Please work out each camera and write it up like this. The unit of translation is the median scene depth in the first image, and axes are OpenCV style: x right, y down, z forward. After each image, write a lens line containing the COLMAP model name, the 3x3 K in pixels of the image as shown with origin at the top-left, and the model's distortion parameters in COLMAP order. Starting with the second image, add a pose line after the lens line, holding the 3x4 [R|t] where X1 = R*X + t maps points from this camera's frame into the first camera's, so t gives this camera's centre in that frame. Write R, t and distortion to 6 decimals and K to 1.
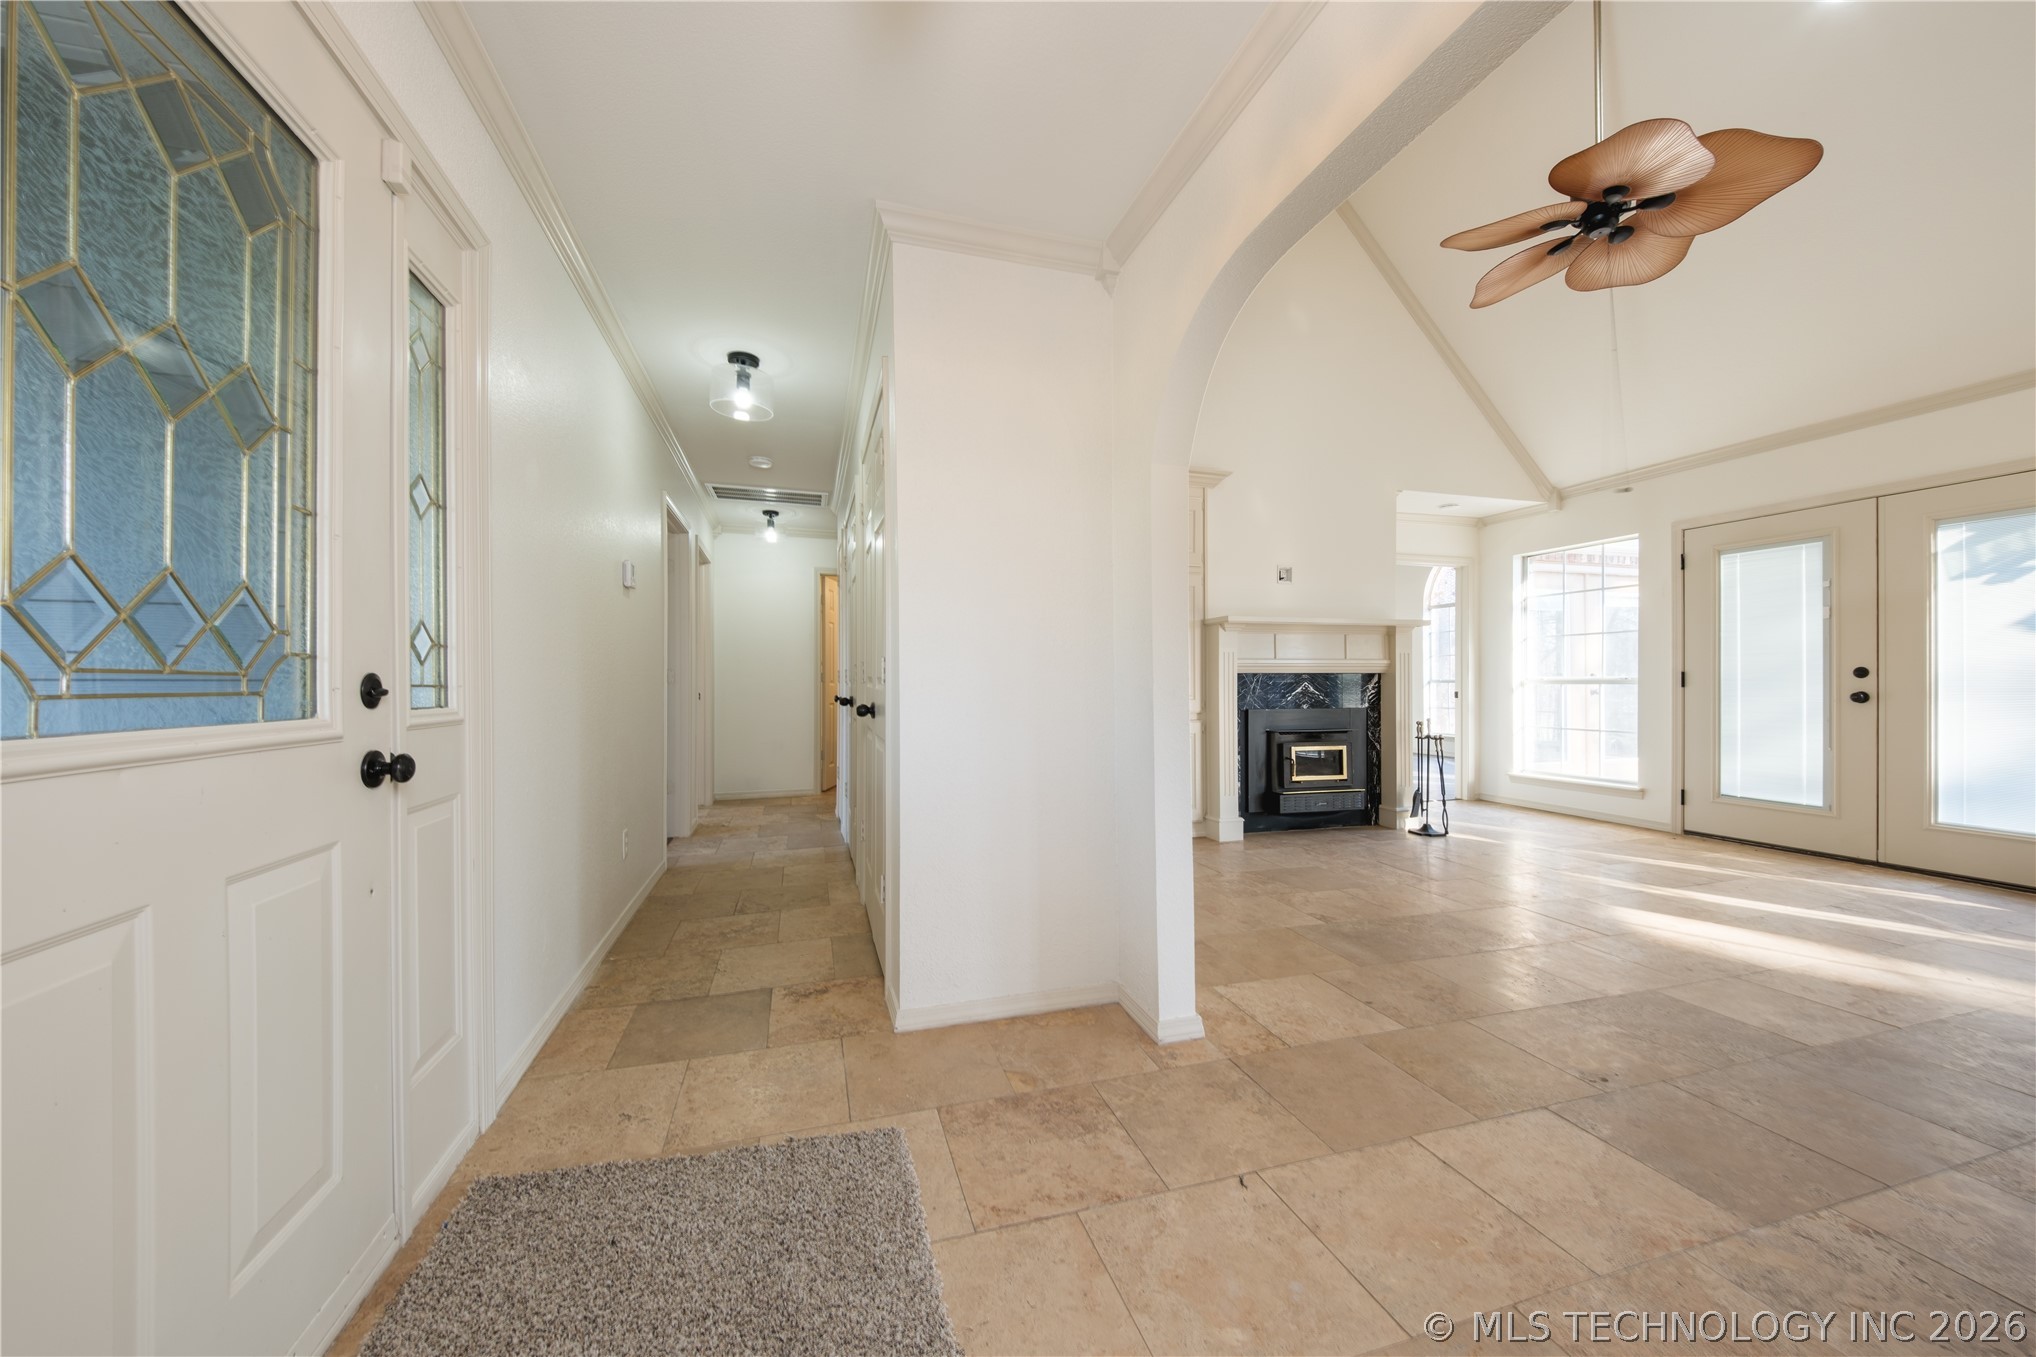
lens RADIAL K [[702.4, 0, 998.6], [0, 702.4, 680.2], [0, 0, 1]] dist [0.002062, -0.003528]
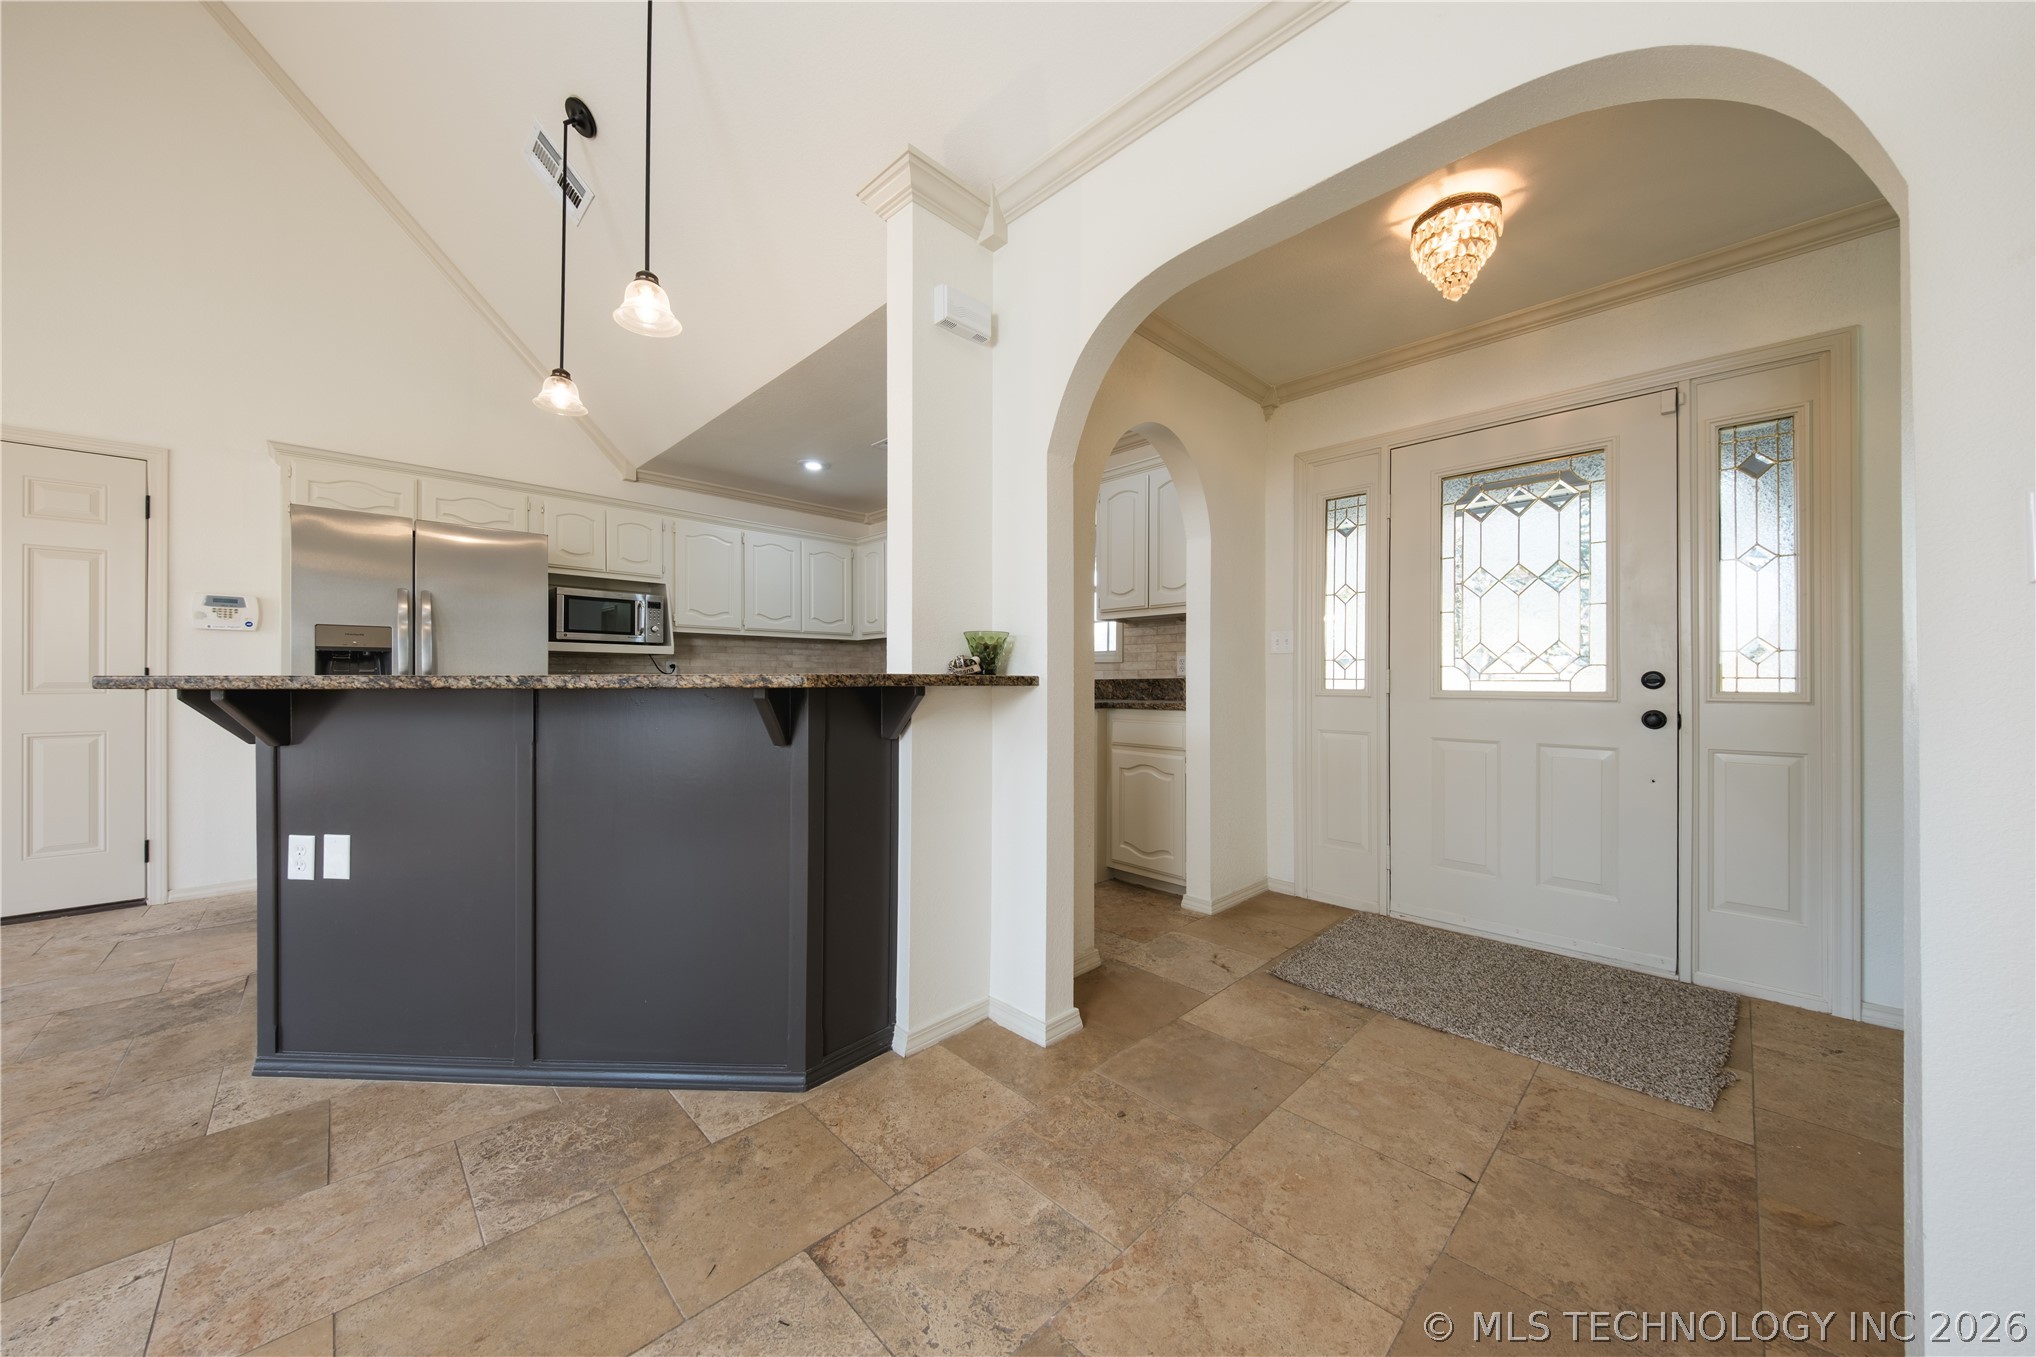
lens RADIAL K [[702.4, 0, 1011.1], [0, 702.4, 676.8], [0, 0, 1]] dist [0.002062, -0.003528]
pose [[-0.877444, 0.002290, -0.479673, 0.471435], [0.002911, 0.999996, -0.000552, 0.001430], [0.479670, -0.001881, -0.877447, 0.531354]]
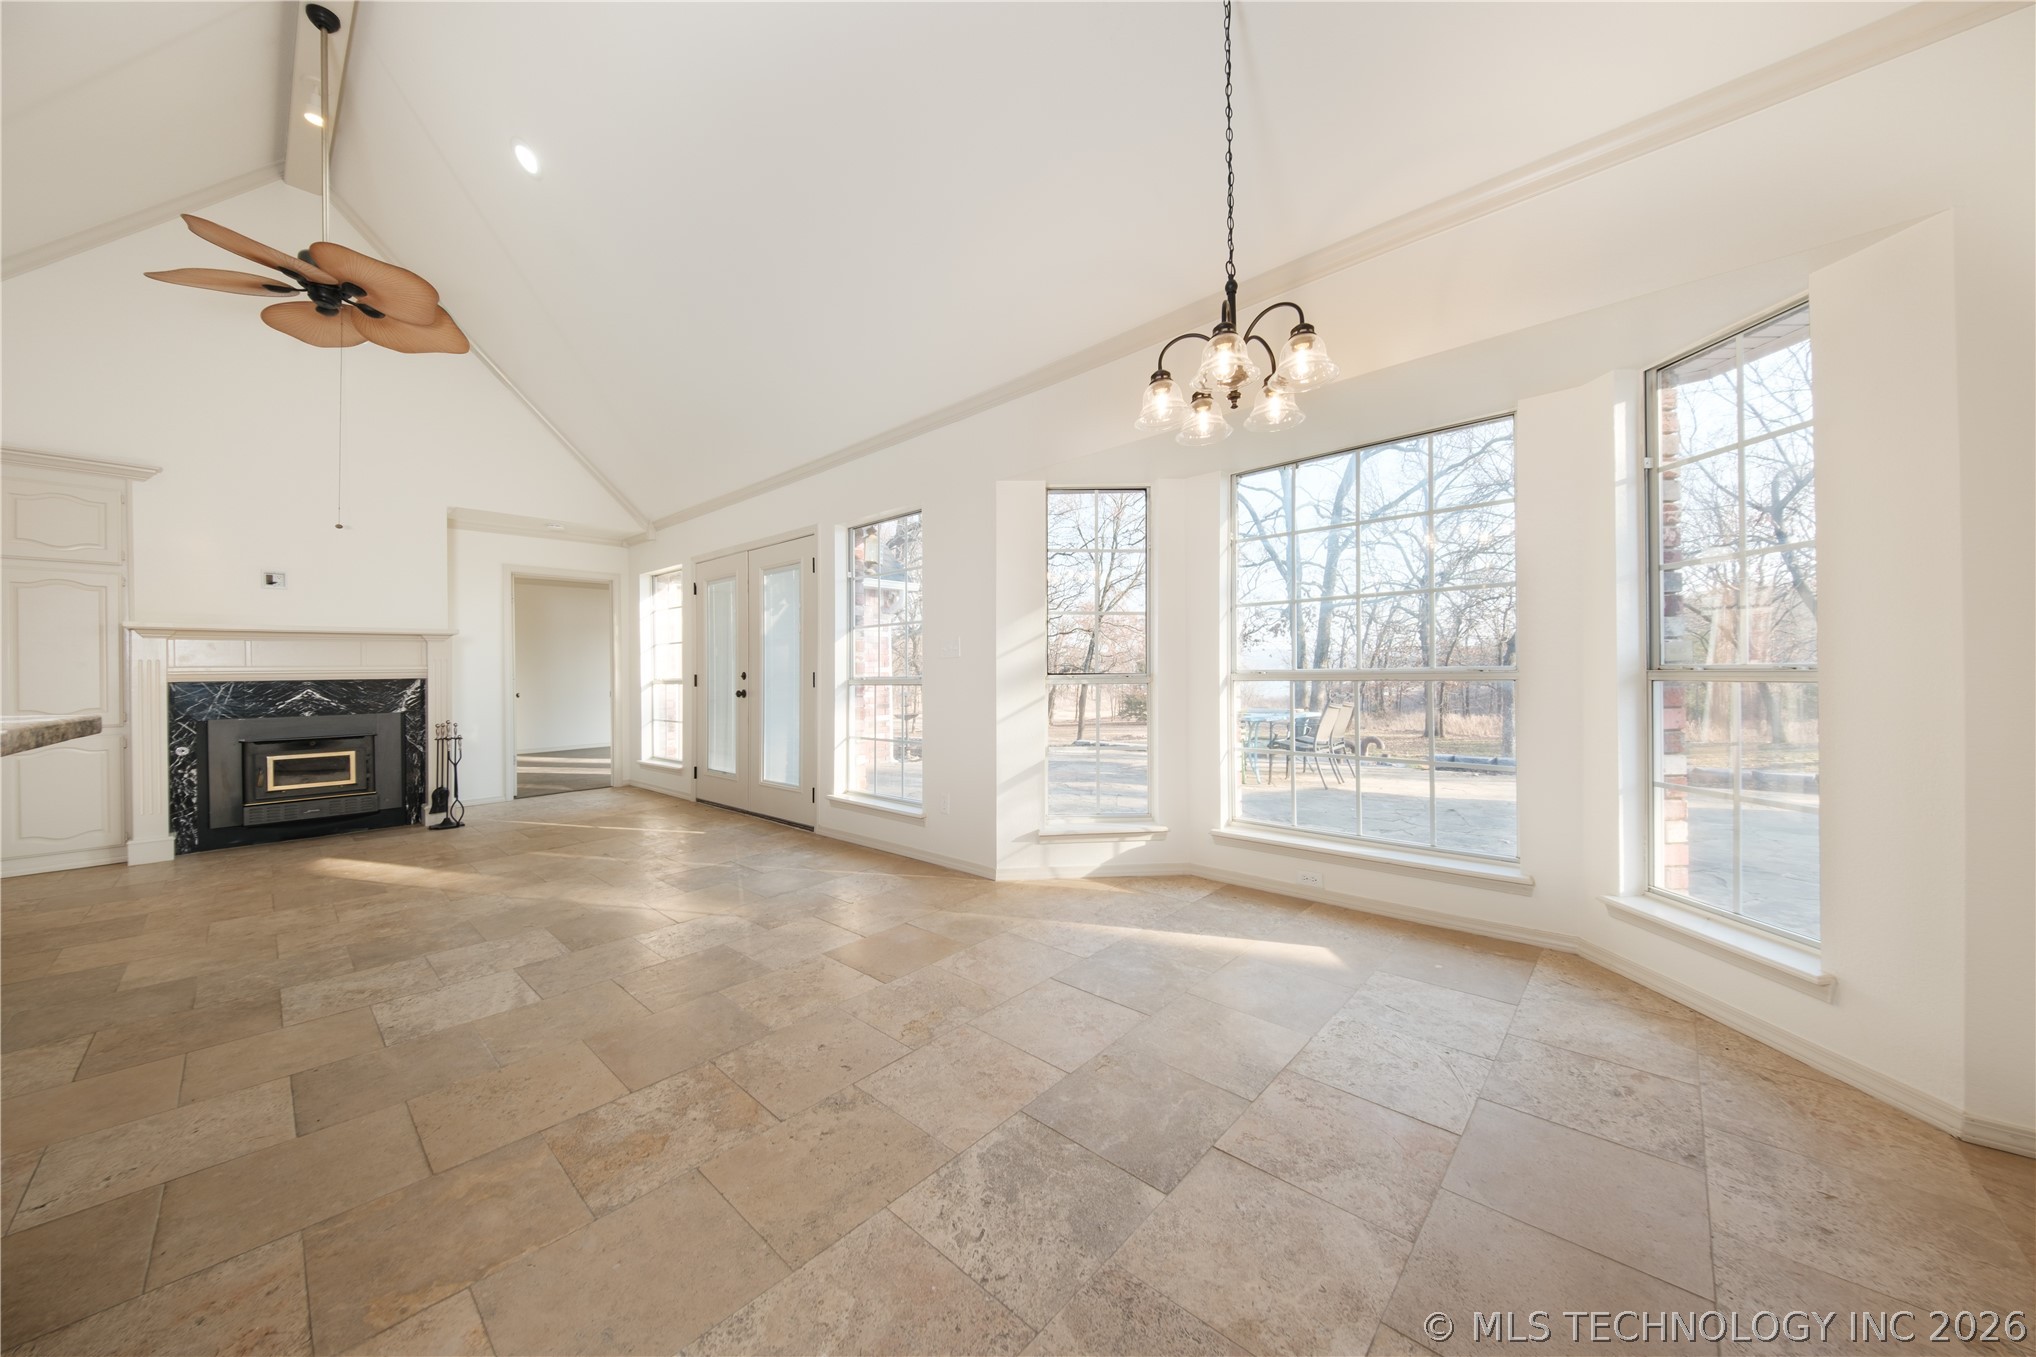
lens RADIAL K [[702.4, 0, 983.1], [0, 702.4, 673.9], [0, 0, 1]] dist [0.002062, -0.003528]
pose [[0.856567, -0.011723, 0.515902, 0.861065], [0.011279, 0.999928, 0.003996, -0.014548], [-0.515912, 0.002396, 0.856638, -0.403948]]
